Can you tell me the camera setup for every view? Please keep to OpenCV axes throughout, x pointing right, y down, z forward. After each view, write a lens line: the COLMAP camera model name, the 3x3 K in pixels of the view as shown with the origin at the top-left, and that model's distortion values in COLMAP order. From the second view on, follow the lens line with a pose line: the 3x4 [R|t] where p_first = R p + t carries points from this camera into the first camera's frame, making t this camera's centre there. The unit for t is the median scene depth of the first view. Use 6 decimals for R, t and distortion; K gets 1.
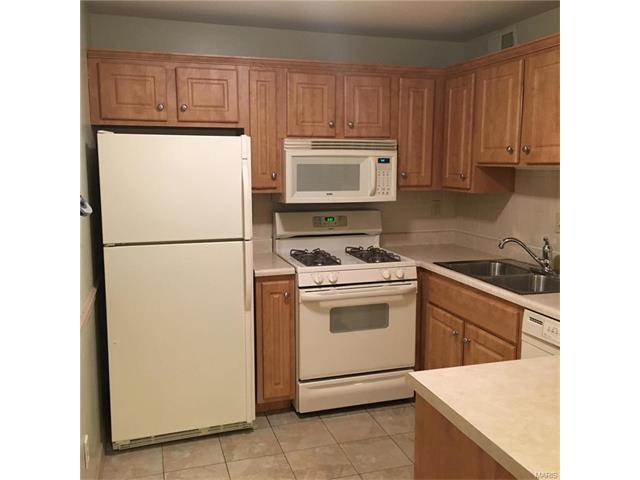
lens RADIAL K [[558.5, 0, 320.0], [0, 558.5, 240.0], [0, 0, 1]] dist [0.074519, -0.005823]
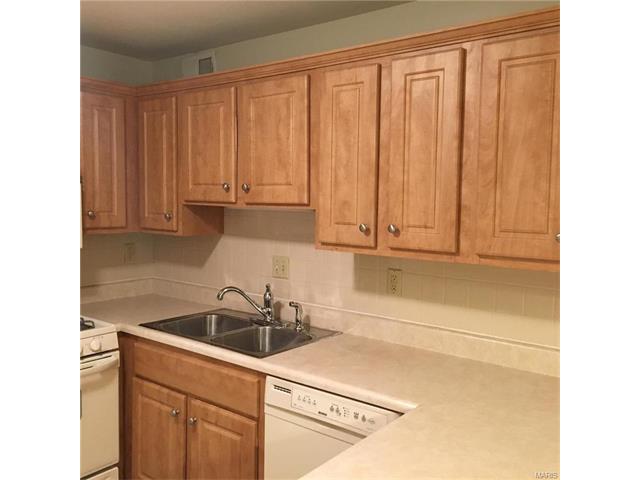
lens RADIAL K [[558.5, 0, 320.0], [0, 558.5, 240.0], [0, 0, 1]] dist [0.074519, -0.005823]
pose [[0.833784, -0.033509, 0.551074, -0.022069], [0.063938, 0.997301, -0.036097, -0.035749], [-0.548377, 0.065331, 0.833676, 0.191814]]
